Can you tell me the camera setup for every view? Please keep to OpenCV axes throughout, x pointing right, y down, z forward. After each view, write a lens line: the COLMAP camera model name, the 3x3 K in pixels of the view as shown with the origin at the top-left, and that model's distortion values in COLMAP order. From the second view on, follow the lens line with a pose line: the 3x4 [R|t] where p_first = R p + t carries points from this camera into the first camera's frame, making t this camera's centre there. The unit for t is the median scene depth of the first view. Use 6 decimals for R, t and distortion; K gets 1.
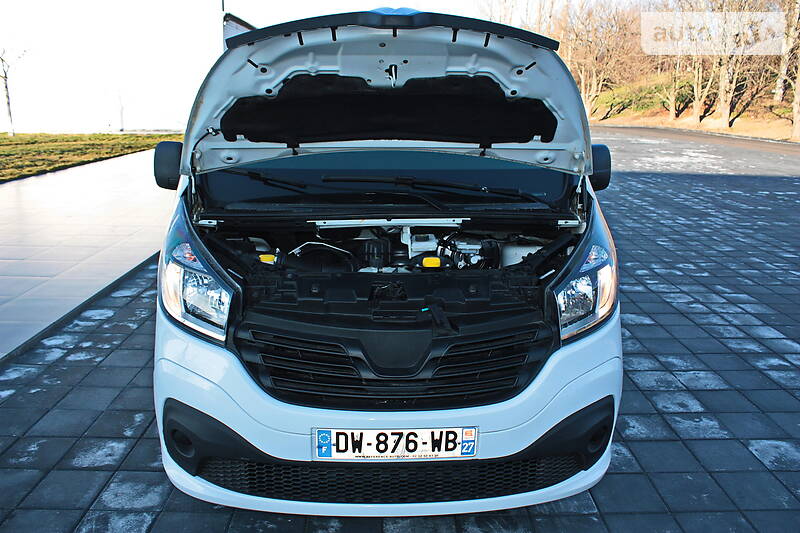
lens RADIAL K [[669.8, 0, 403.9], [0, 669.8, 266.4], [0, 0, 1]] dist [-0.168881, 0.148288]
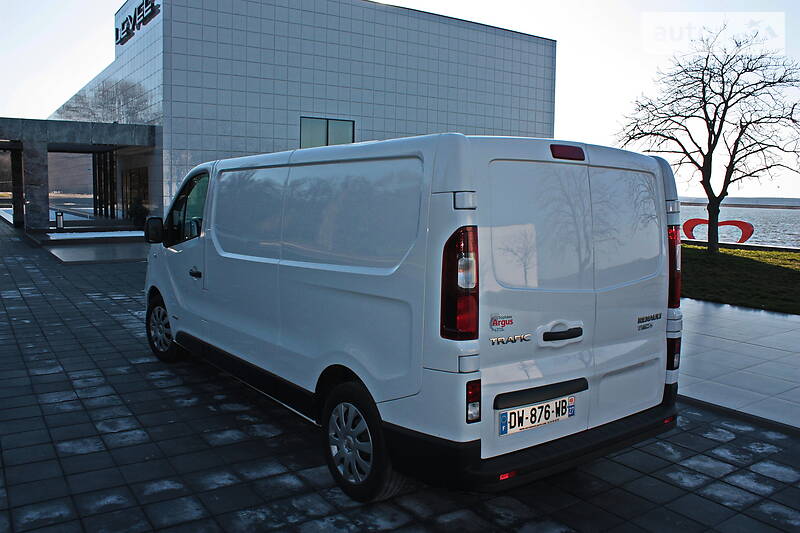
lens RADIAL K [[669.8, 0, 403.9], [0, 669.8, 266.4], [0, 0, 1]] dist [-0.168881, 0.148288]
pose [[-0.834358, 0.026556, -0.550583, 1.087060], [-0.166059, 0.940327, 0.297001, -1.074374], [0.525616, 0.339234, -0.780159, 4.273404]]
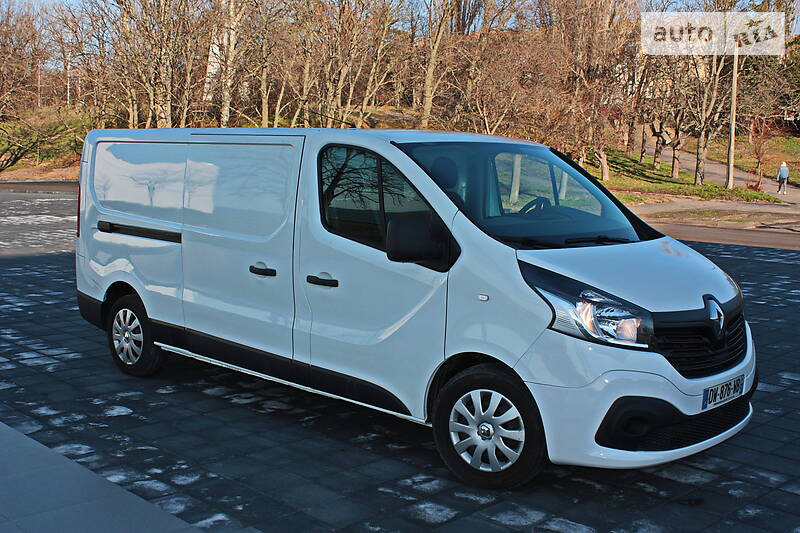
lens RADIAL K [[935.8, 0, 400.0], [0, 935.8, 266.5], [0, 0, 1]] dist [-0.088039, 0.032121]
pose [[0.722384, -0.078369, 0.687037, -2.149761], [0.157461, 0.986098, -0.053080, -0.046391], [-0.673326, 0.146525, 0.724681, -0.174033]]
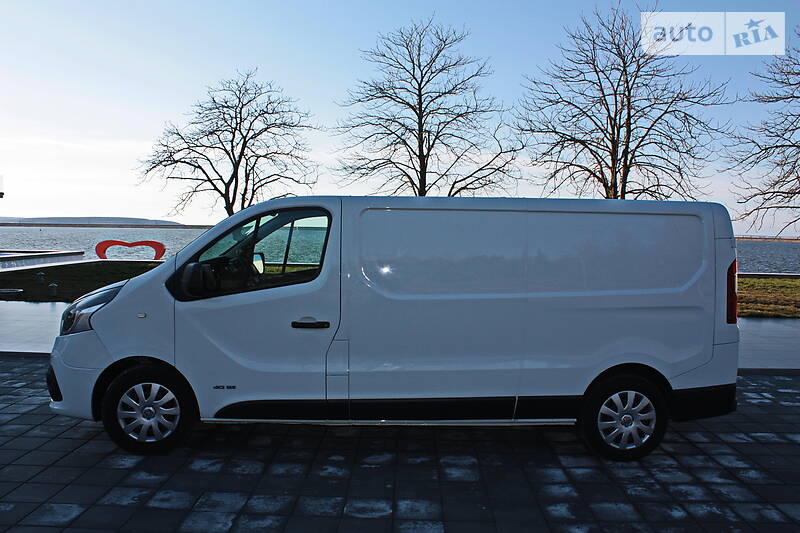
lens RADIAL K [[669.8, 0, 403.9], [0, 669.8, 266.4], [0, 0, 1]] dist [-0.168881, 0.148288]
pose [[-0.024997, 0.039441, -0.998909, 2.524647], [-0.263982, 0.963494, 0.044649, -0.539878], [0.964204, 0.264810, -0.013672, 2.203880]]
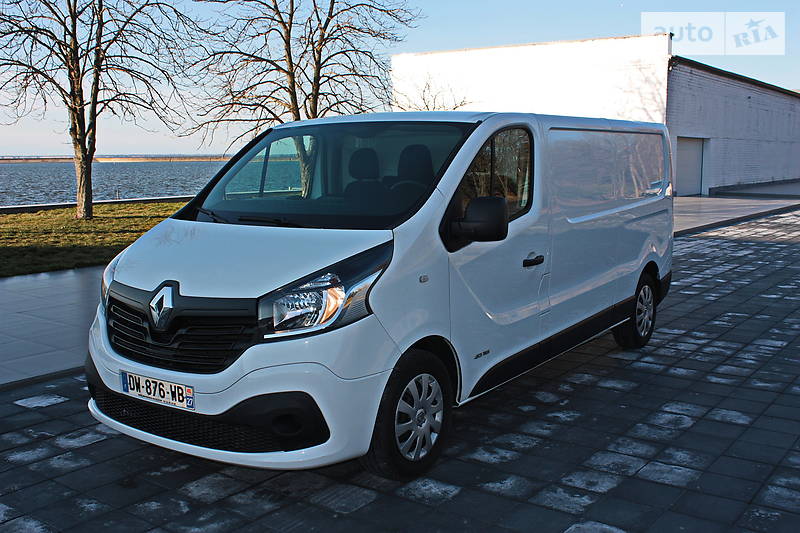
lens RADIAL K [[844.4, 0, 400.0], [0, 844.4, 266.5], [0, 0, 1]] dist [-0.112989, 0.122147]
pose [[0.793851, 0.059713, -0.605173, 1.527343], [-0.129953, 0.988837, -0.072900, 0.059765], [0.594064, 0.136516, 0.792749, -0.192451]]
